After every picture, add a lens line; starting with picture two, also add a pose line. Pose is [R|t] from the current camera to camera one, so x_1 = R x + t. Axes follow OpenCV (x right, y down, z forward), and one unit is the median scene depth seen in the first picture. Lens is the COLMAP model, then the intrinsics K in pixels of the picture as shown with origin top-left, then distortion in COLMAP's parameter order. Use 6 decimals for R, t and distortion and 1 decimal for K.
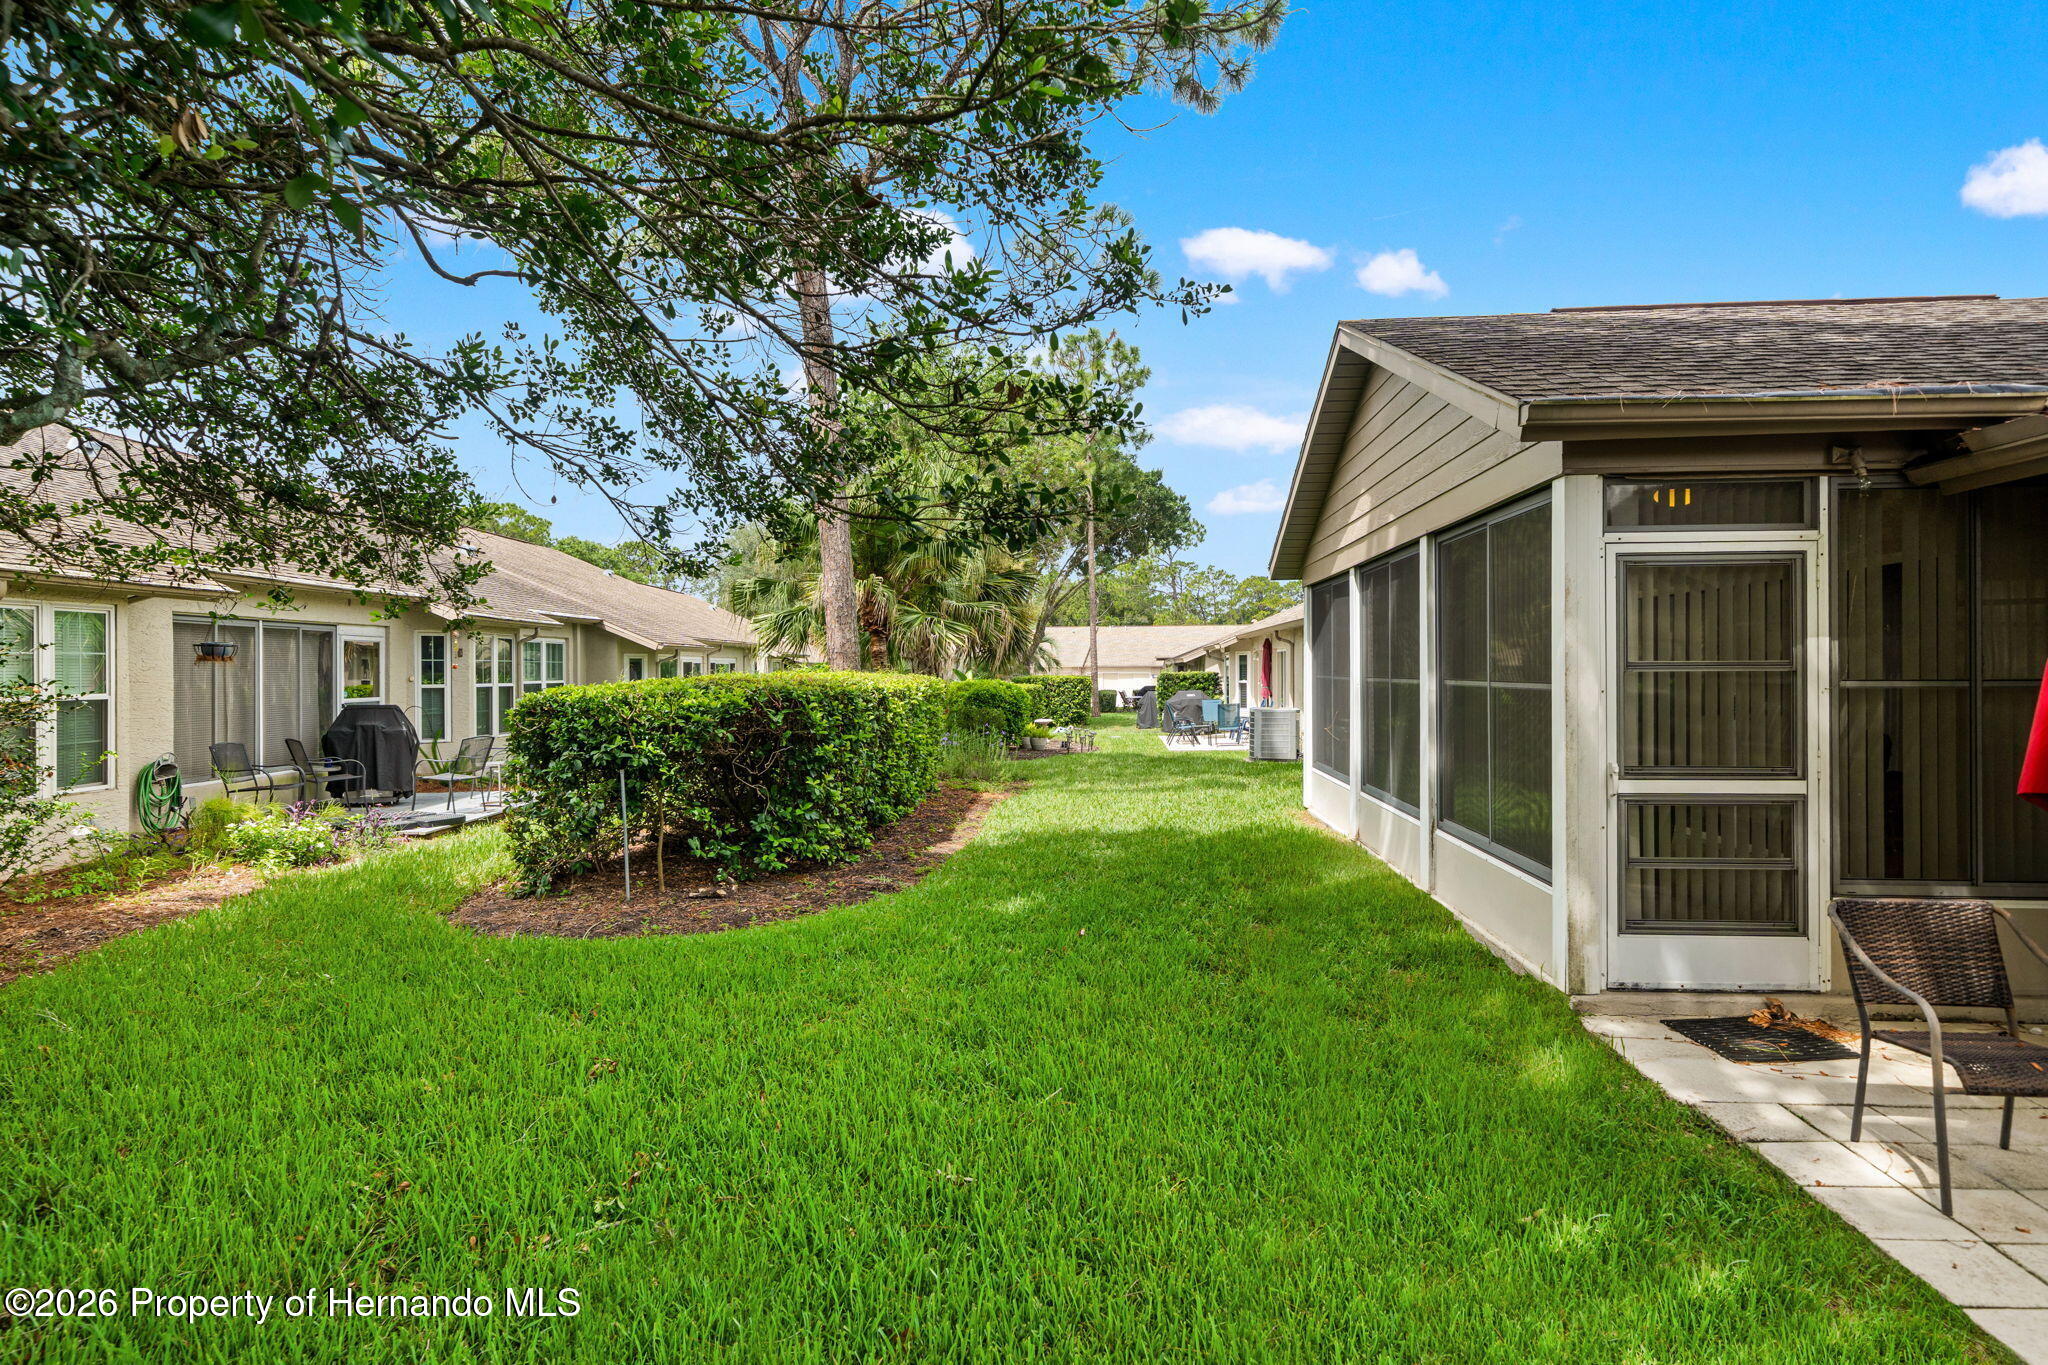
lens RADIAL K [[1074.0, 0, 1019.1], [0, 1074.0, 674.2], [0, 0, 1]] dist [-0.005000, -0.002150]
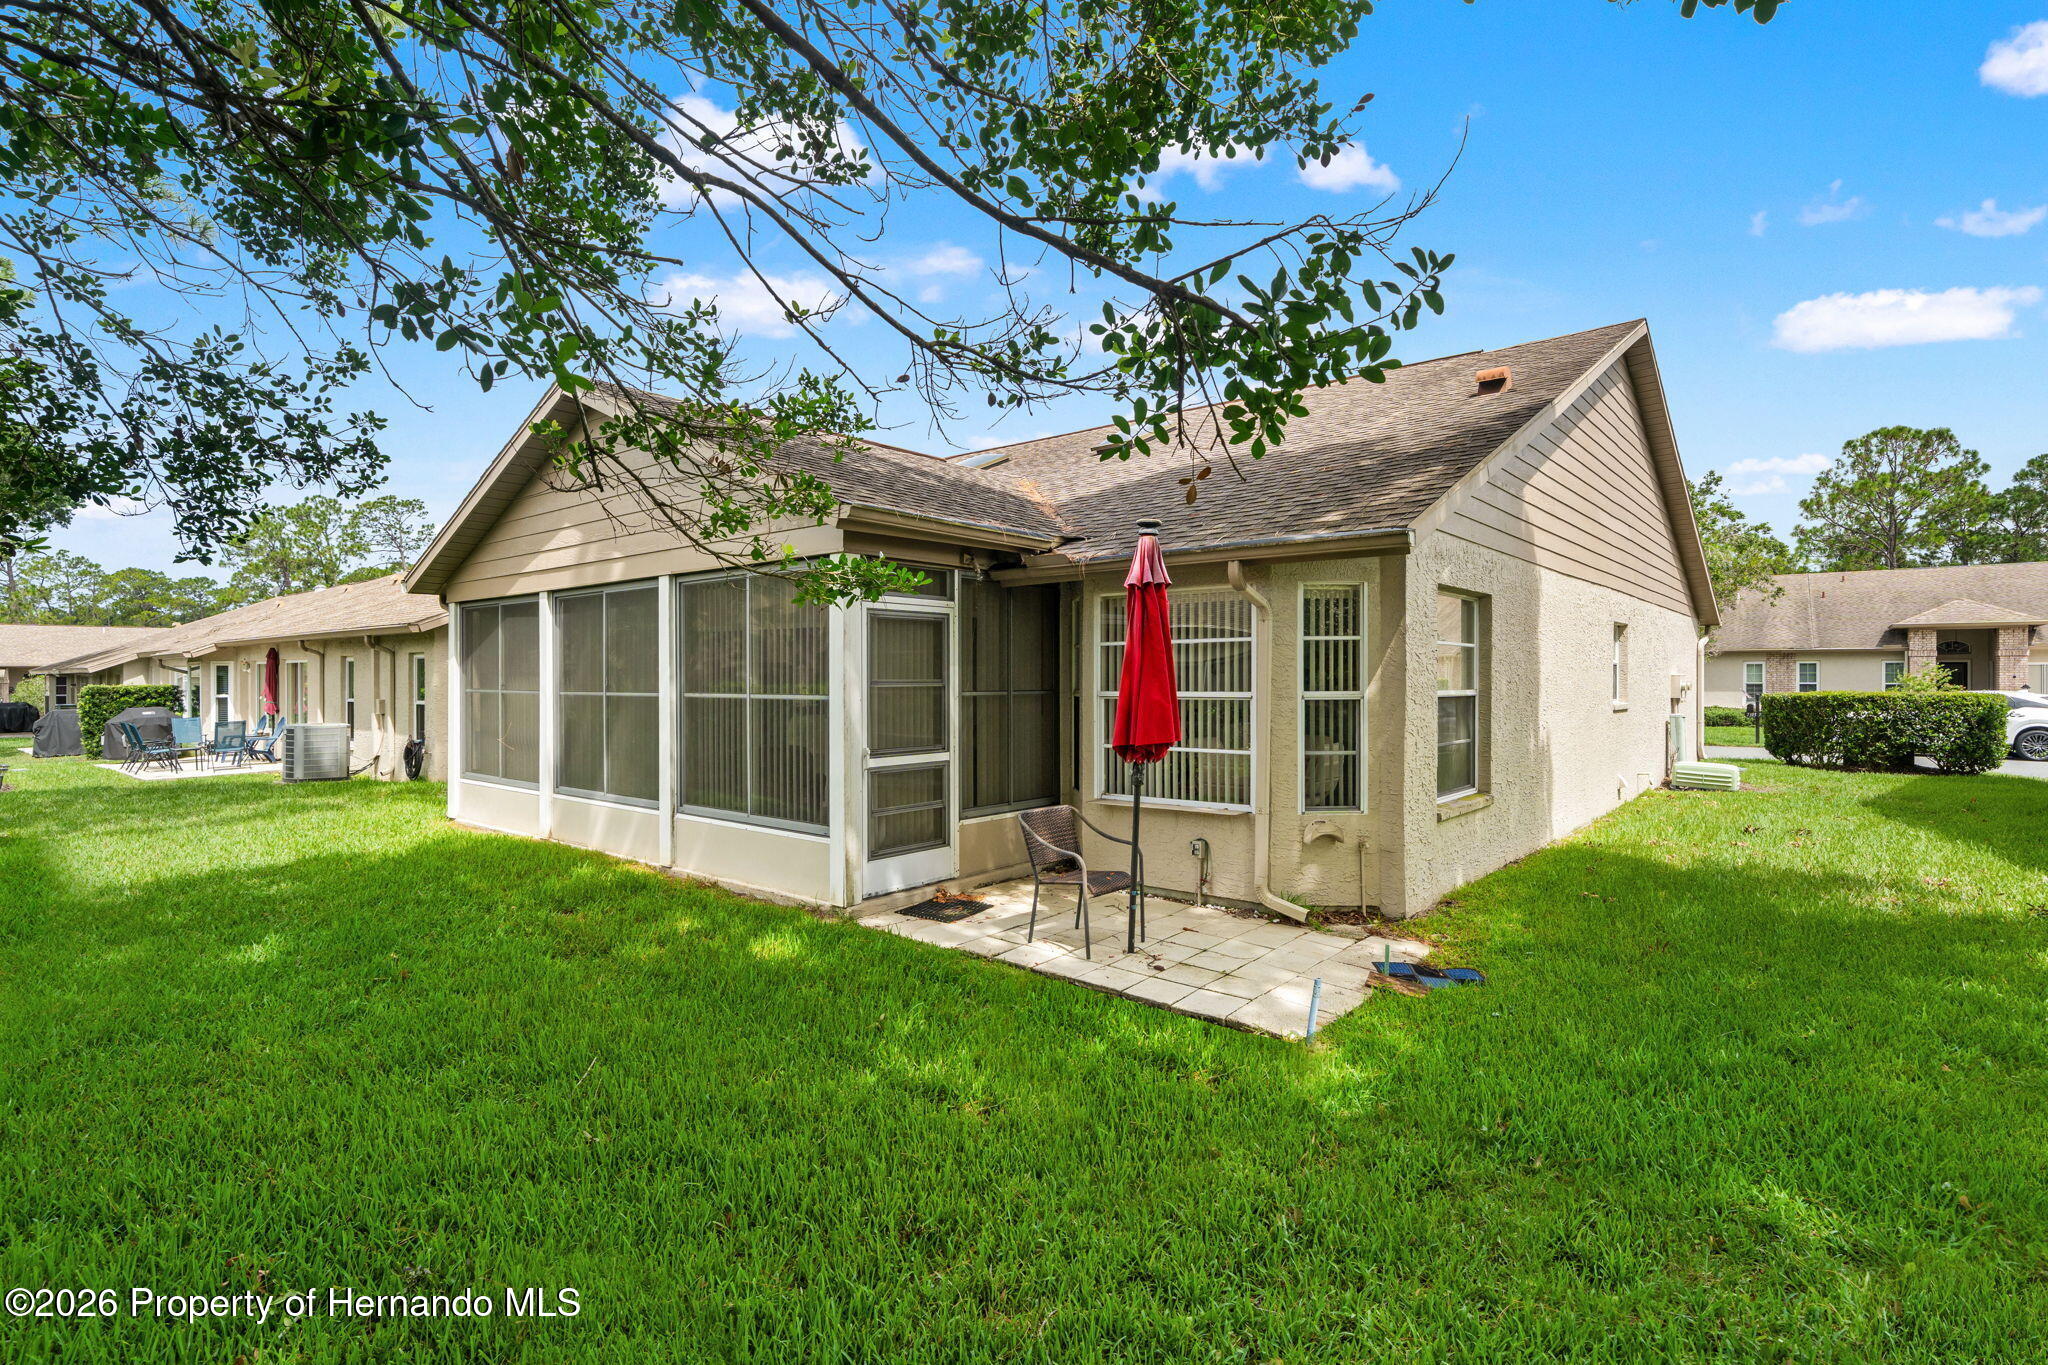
lens RADIAL K [[985.5, 0, 1023.1], [0, 985.5, 684.1], [0, 0, 1]] dist [0.004689, 0.000332]
pose [[0.572075, 0.001516, 0.820200, -0.451142], [0.000678, 0.999997, -0.002321, -0.002303], [-0.820201, 0.001884, 0.572072, 0.030708]]
